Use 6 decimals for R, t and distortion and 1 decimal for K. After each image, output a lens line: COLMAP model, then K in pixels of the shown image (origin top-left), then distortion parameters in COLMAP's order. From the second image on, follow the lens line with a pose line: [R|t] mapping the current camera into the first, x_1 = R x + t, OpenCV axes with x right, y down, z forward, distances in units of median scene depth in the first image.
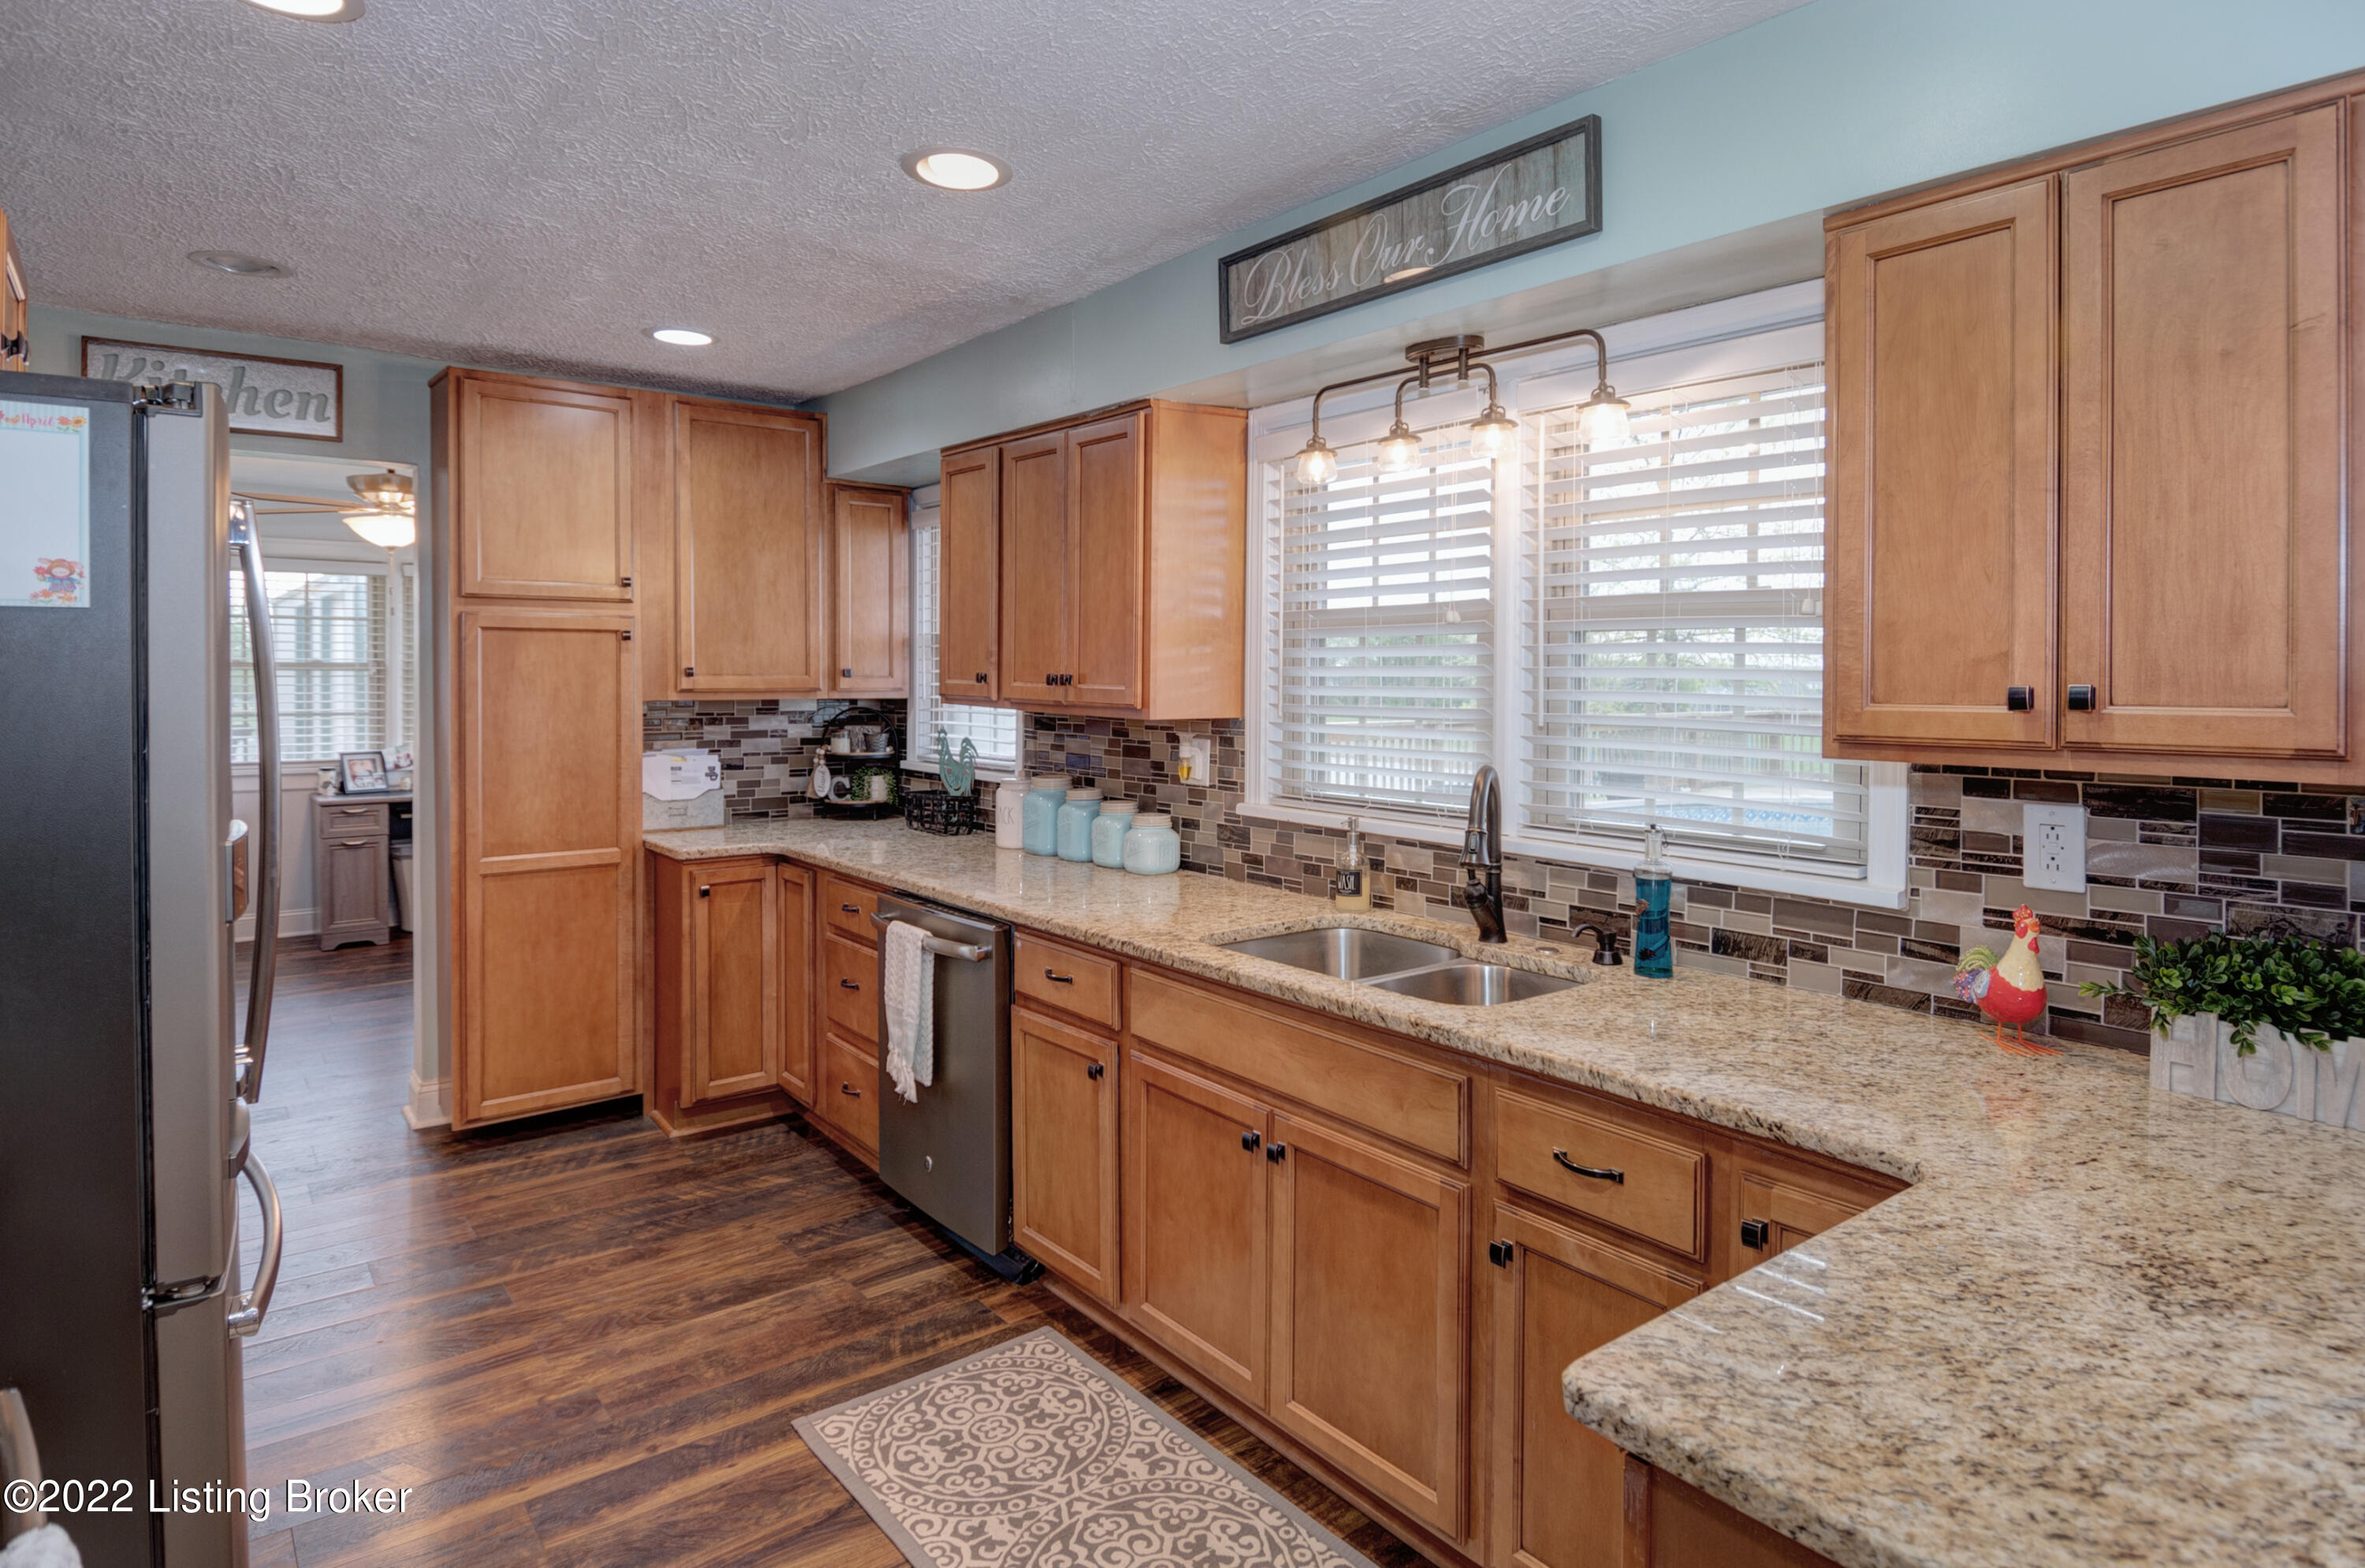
lens RADIAL K [[1309.3, 0, 1188.8], [0, 1309.3, 689.0], [0, 0, 1]] dist [0.000683, -0.000557]
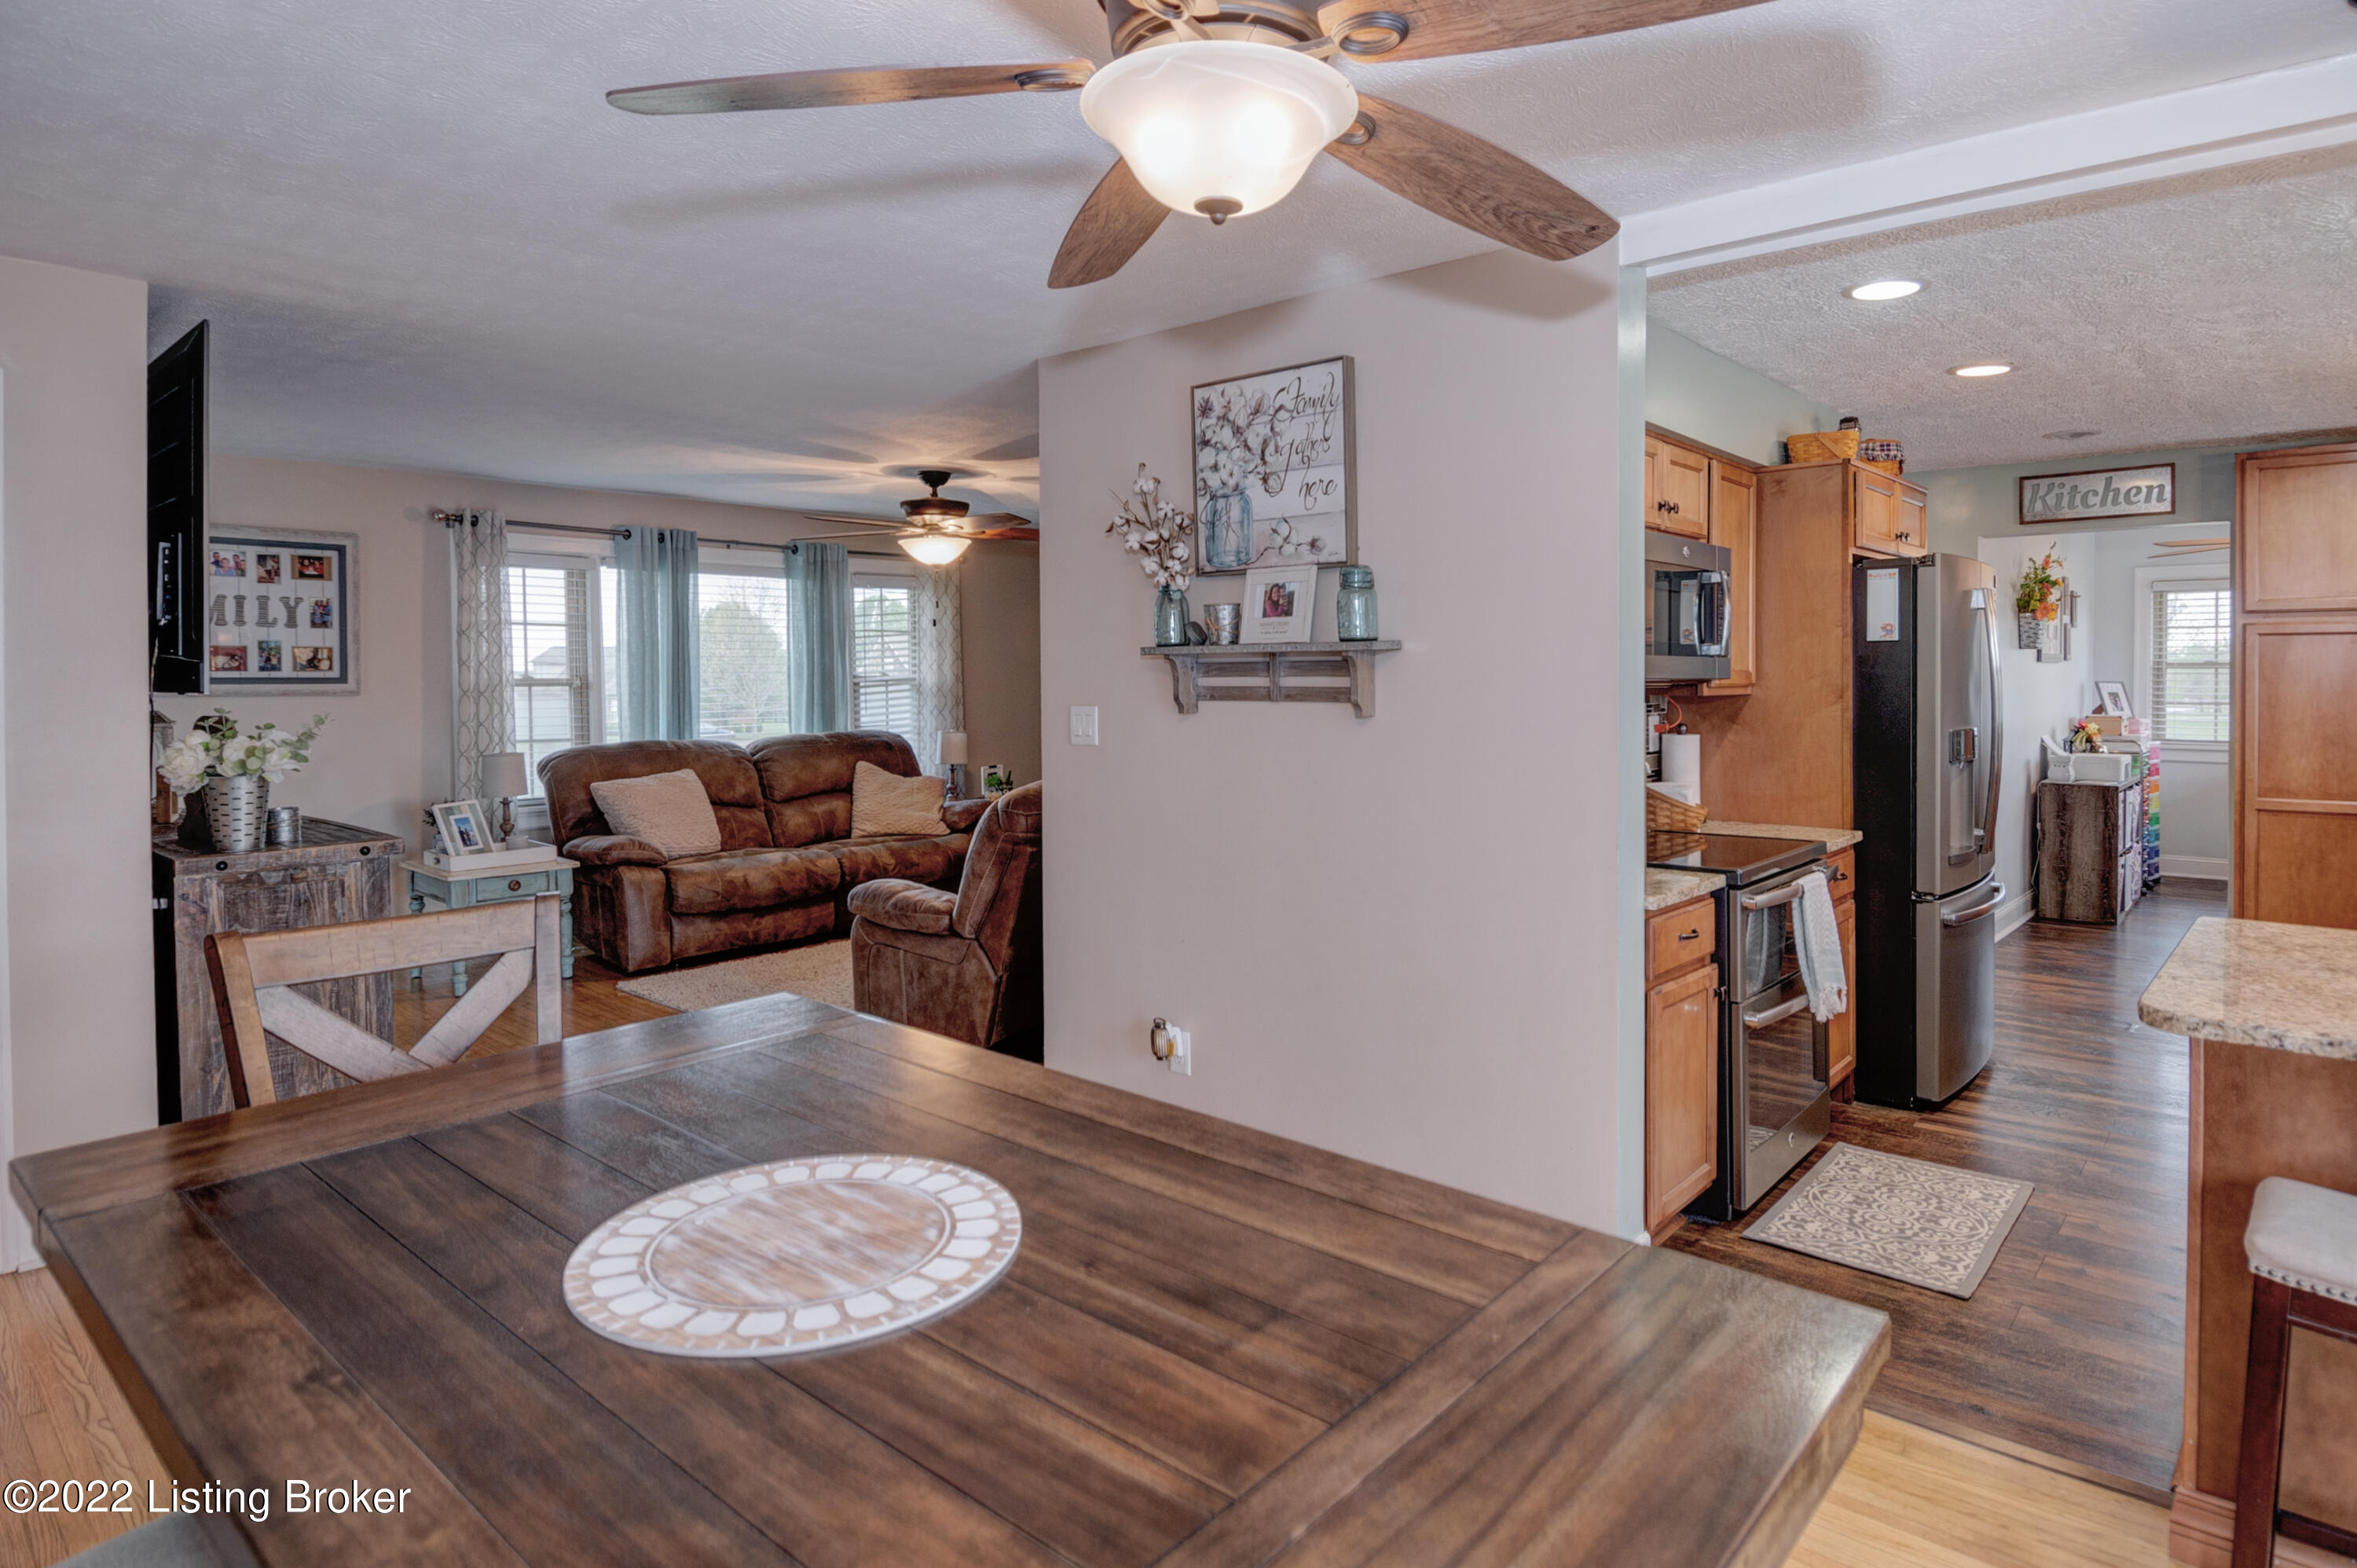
lens RADIAL K [[1304.8, 0, 1184.8], [0, 1304.8, 689.3], [0, 0, 1]] dist [0.000683, -0.000557]
pose [[0.178903, 0.005498, -0.983851, 0.635119], [-0.010252, 0.999941, 0.003724, 0.018912], [0.983813, 0.009420, 0.178949, -0.387292]]
